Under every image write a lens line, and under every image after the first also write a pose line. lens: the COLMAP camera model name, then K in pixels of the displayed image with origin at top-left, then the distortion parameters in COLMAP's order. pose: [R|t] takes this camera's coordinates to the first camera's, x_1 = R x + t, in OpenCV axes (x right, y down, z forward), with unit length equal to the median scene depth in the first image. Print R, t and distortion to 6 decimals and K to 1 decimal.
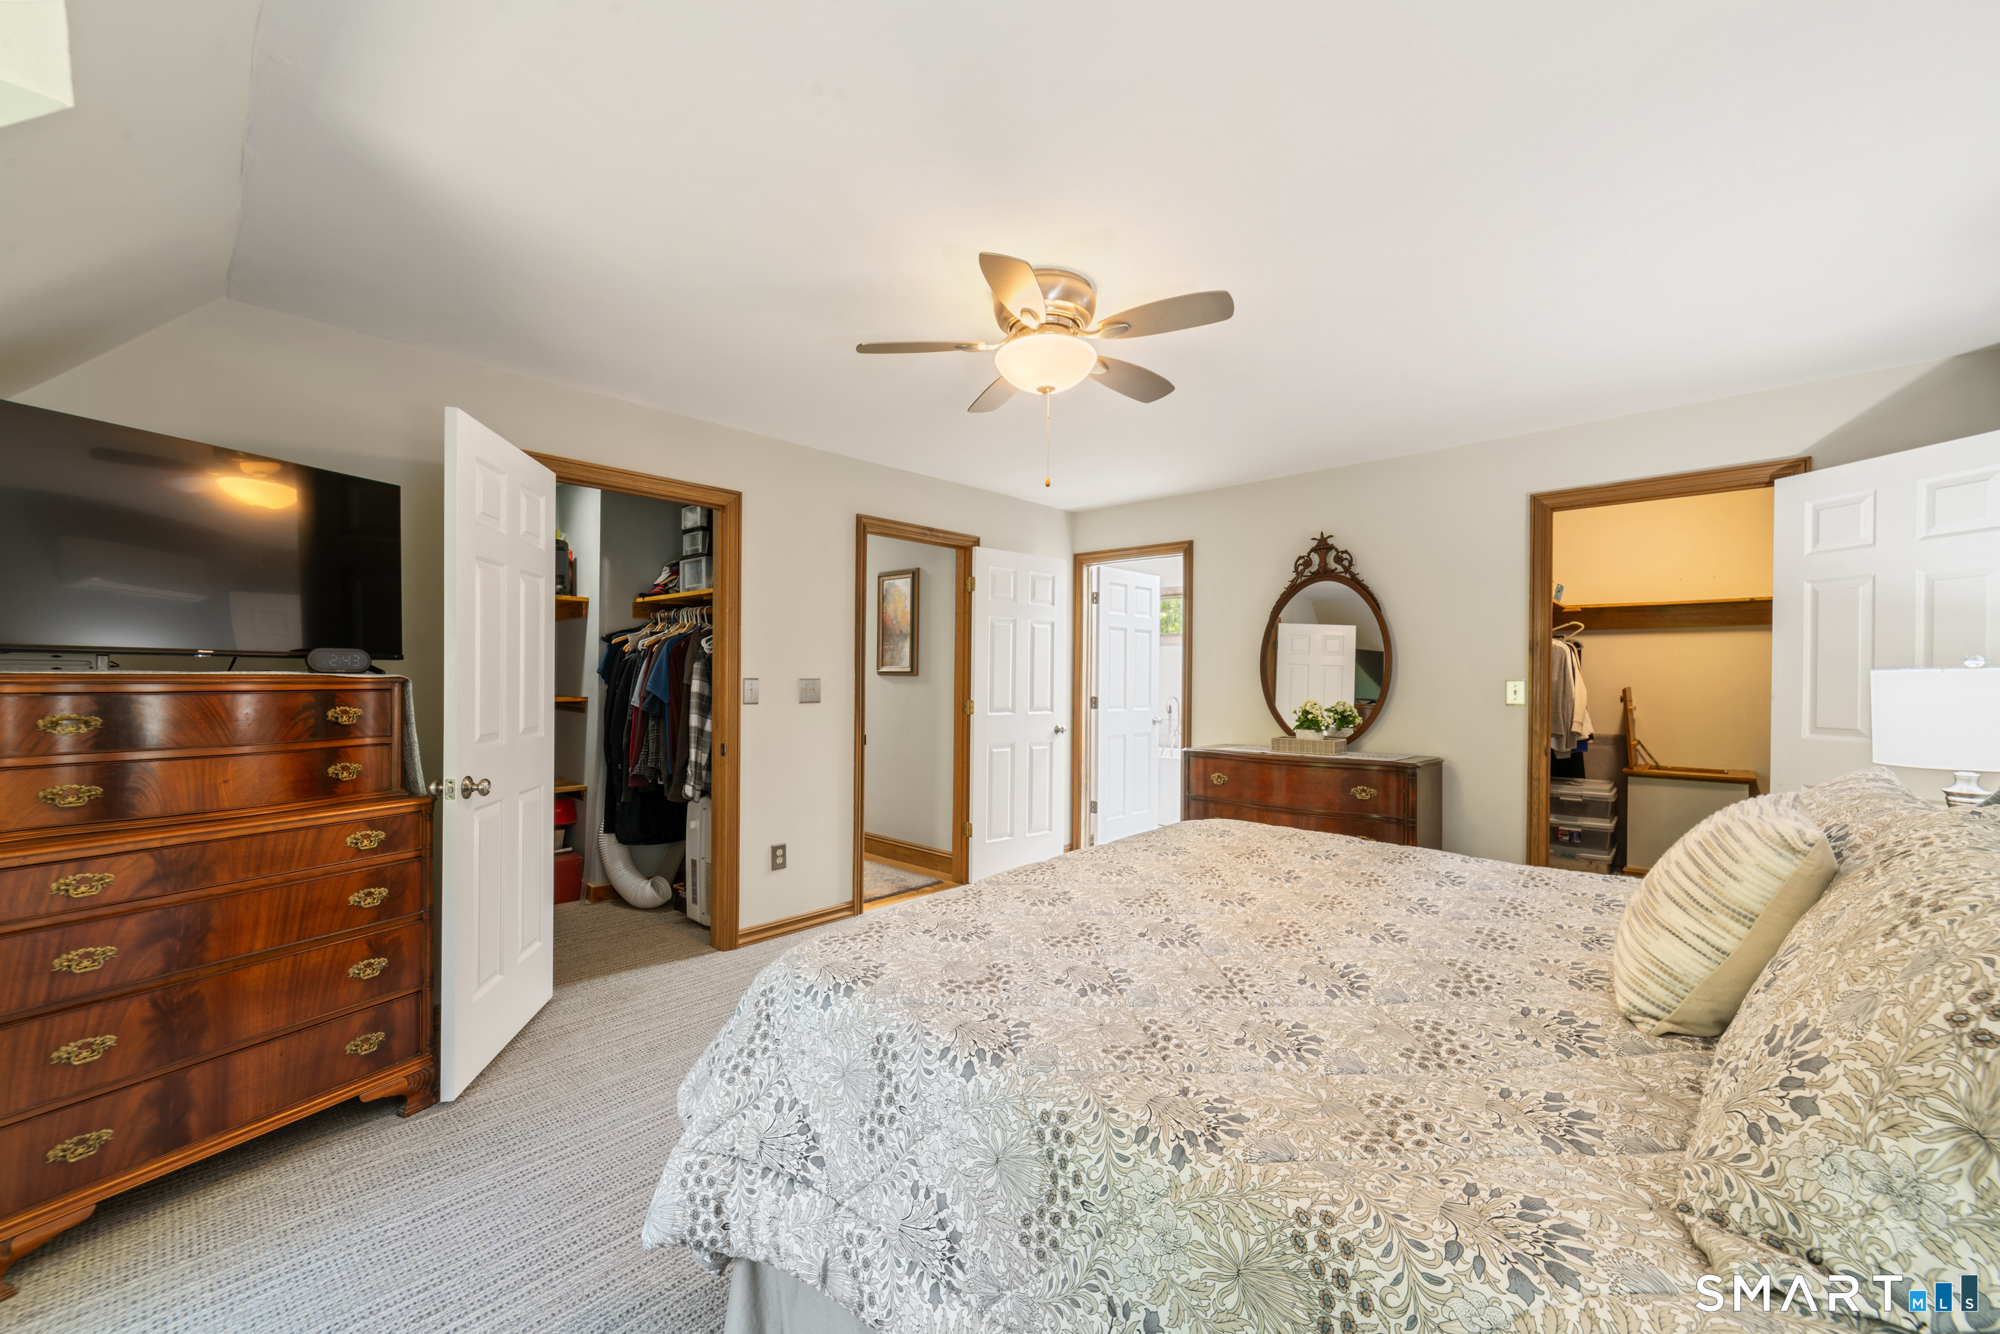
lens RADIAL K [[781.6, 0, 1013.4], [0, 781.6, 678.7], [0, 0, 1]] dist [-0.001308, 0.000422]
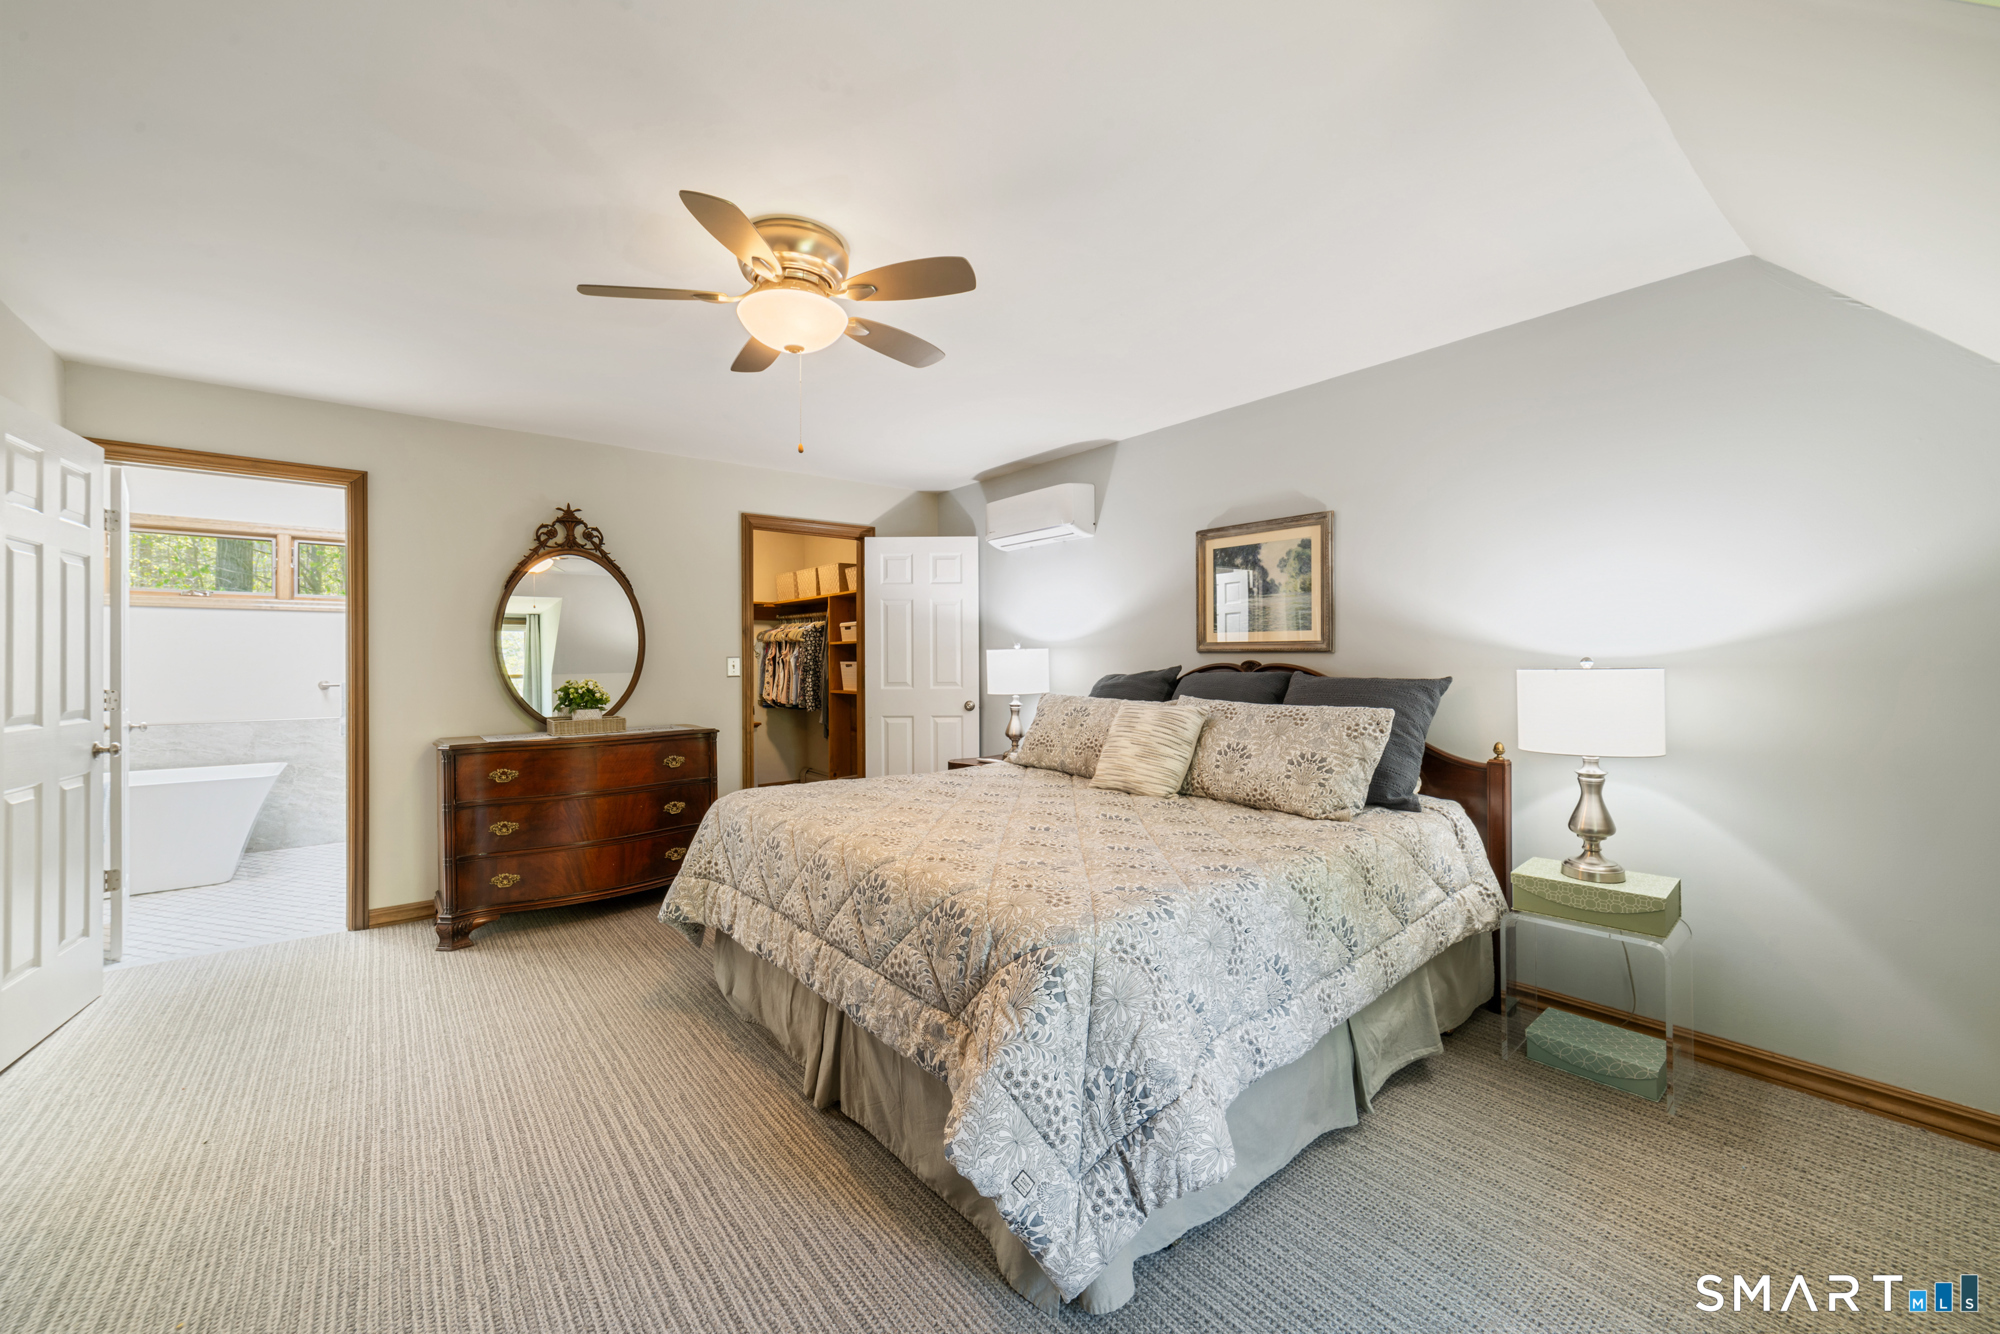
lens RADIAL K [[781.6, 0, 1003.4], [0, 781.6, 665.7], [0, 0, 1]] dist [-0.001308, 0.000422]
pose [[0.154766, -0.013352, 0.987861, -0.473760], [0.007149, 0.999898, 0.012395, 0.003181], [-0.987925, 0.005144, 0.154846, 0.323510]]
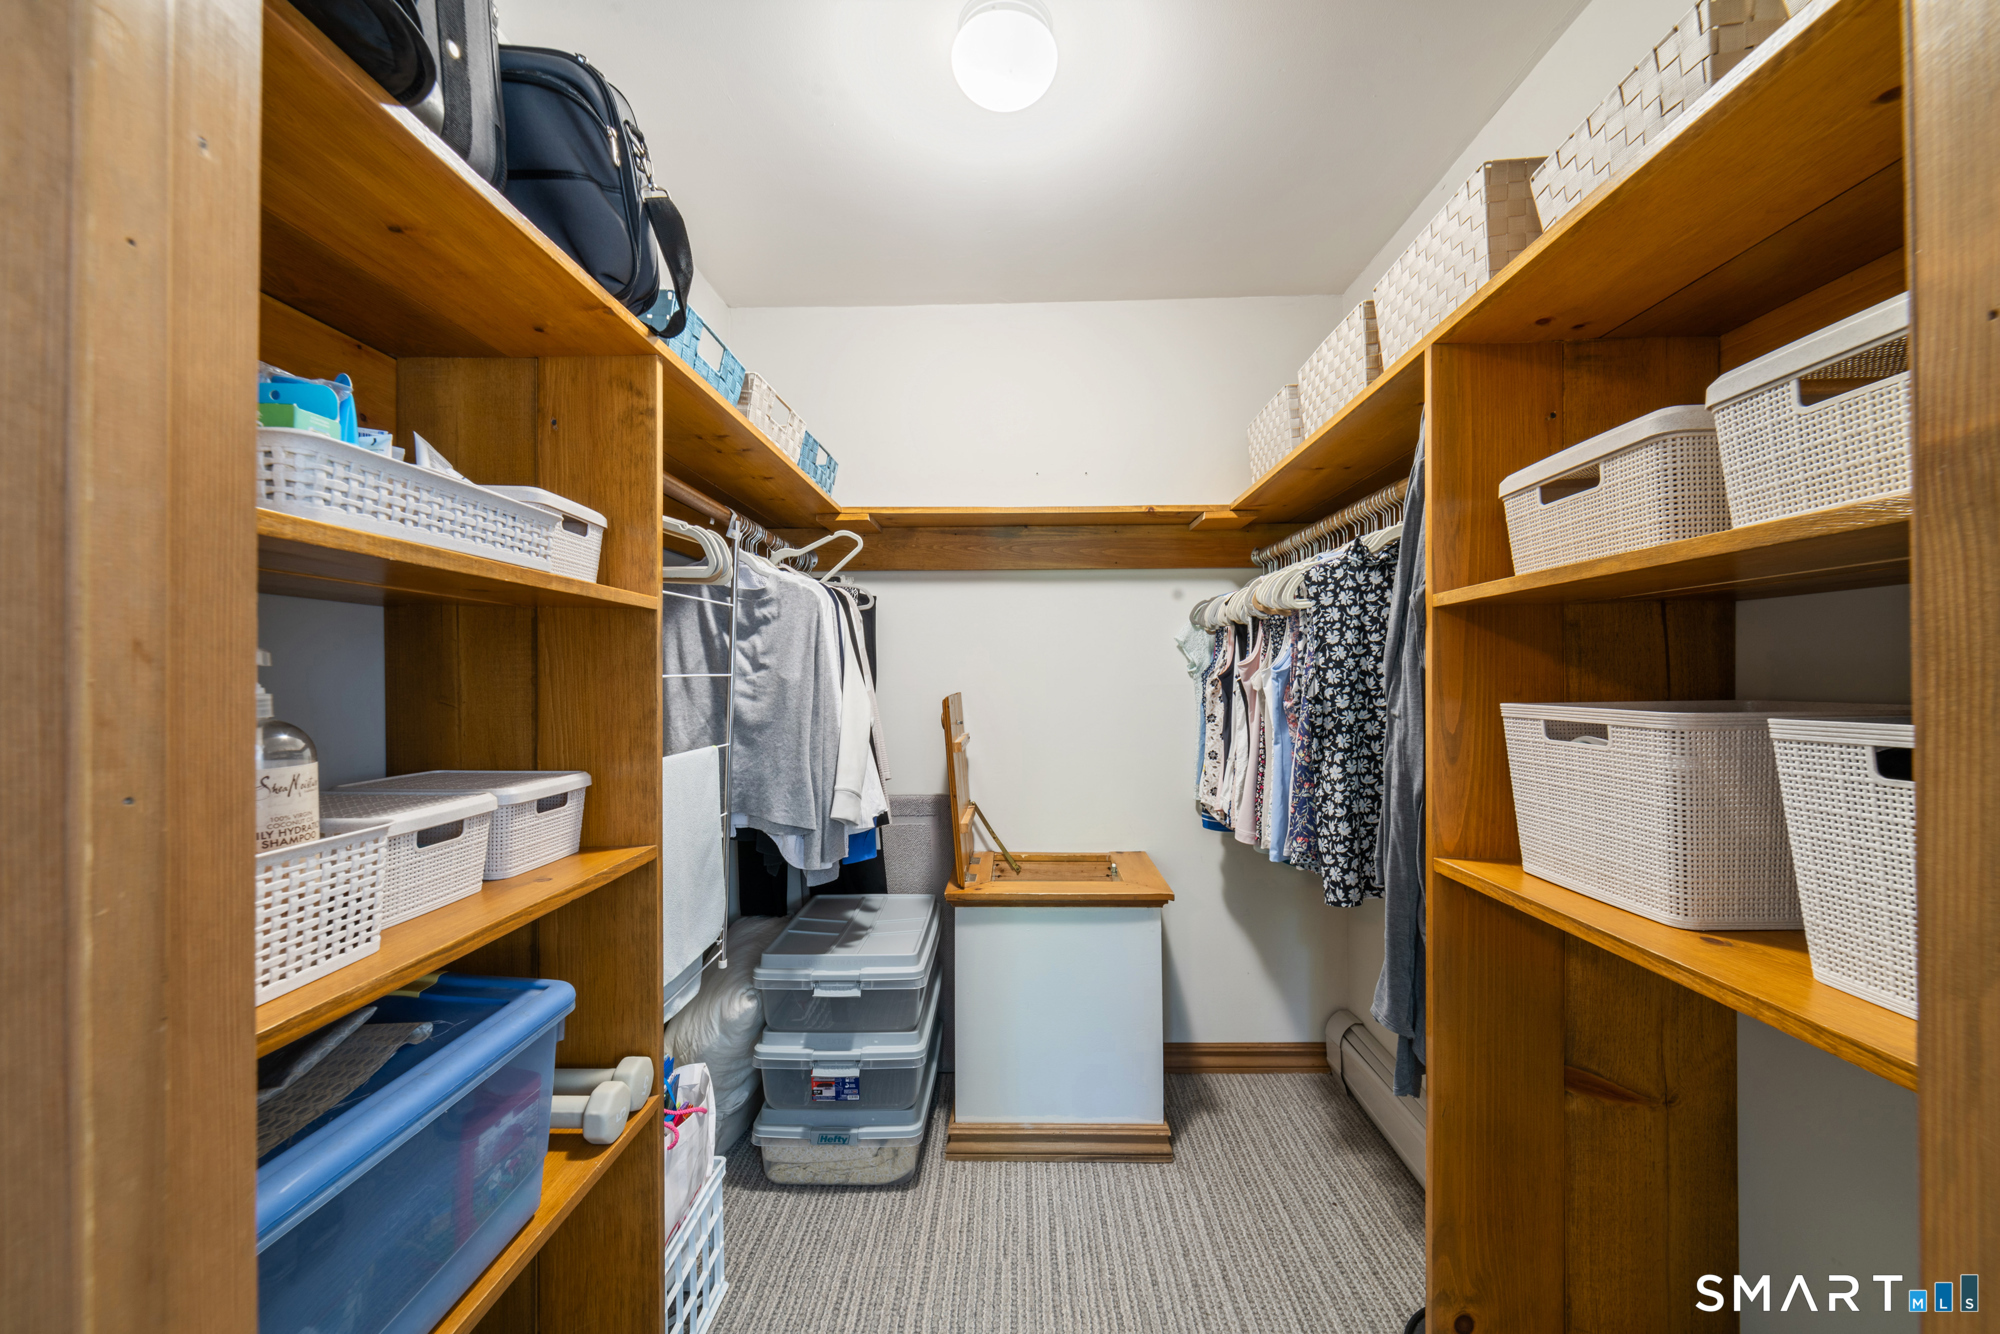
lens RADIAL K [[781.6, 0, 1004.6], [0, 781.6, 669.3], [0, 0, 1]] dist [-0.001308, 0.000422]
pose [[0.763257, -0.008244, 0.646043, 0.609539], [0.015278, 0.999869, -0.005291, -0.000162], [-0.645915, 0.013909, 0.763283, 0.750506]]
